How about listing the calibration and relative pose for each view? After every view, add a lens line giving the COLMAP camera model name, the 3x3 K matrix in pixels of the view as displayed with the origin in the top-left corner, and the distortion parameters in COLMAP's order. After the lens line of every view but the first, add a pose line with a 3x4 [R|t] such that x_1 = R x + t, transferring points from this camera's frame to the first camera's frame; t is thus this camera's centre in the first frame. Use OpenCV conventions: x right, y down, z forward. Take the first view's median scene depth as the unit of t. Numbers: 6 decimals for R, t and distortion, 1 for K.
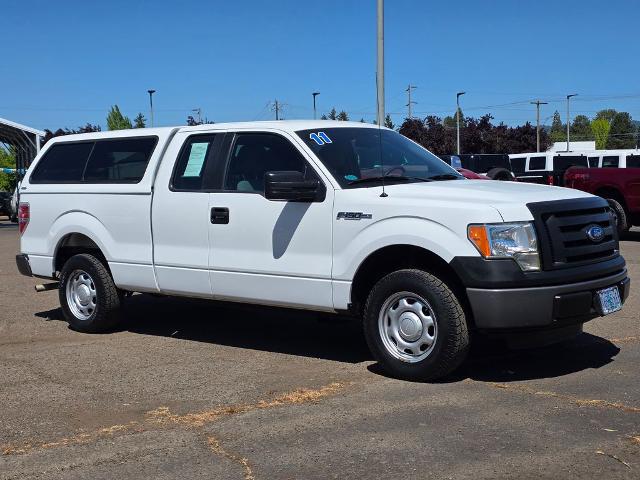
lens RADIAL K [[841.8, 0, 320.0], [0, 841.8, 240.0], [0, 0, 1]] dist [0.230361, -0.779309]
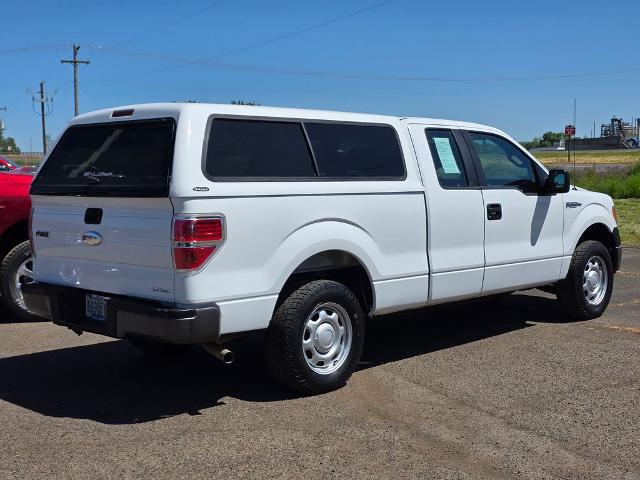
lens RADIAL K [[841.8, 0, 320.0], [0, 841.8, 240.0], [0, 0, 1]] dist [0.230361, -0.779309]
pose [[0.086837, -0.047748, 0.995078, -1.183713], [0.086759, 0.995418, 0.040193, -0.055274], [-0.992438, 0.082841, 0.090582, 1.139632]]
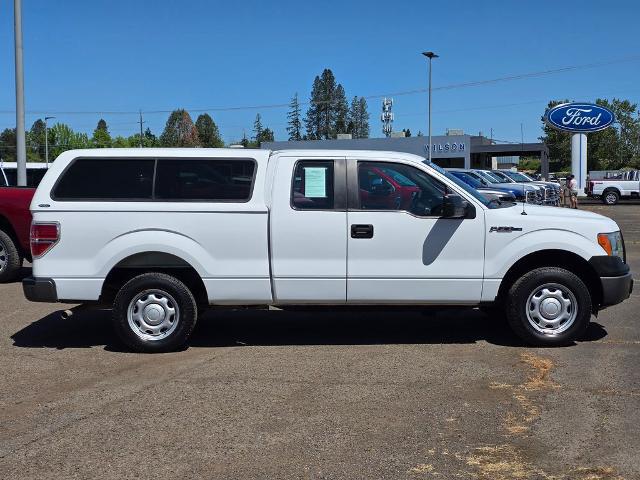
lens RADIAL K [[841.8, 0, 320.0], [0, 841.8, 240.0], [0, 0, 1]] dist [0.230361, -0.779309]
pose [[0.758573, -0.017178, 0.651362, -0.938303], [0.032697, 0.999397, -0.011722, -0.004980], [-0.650768, 0.030190, 0.758676, 0.157370]]
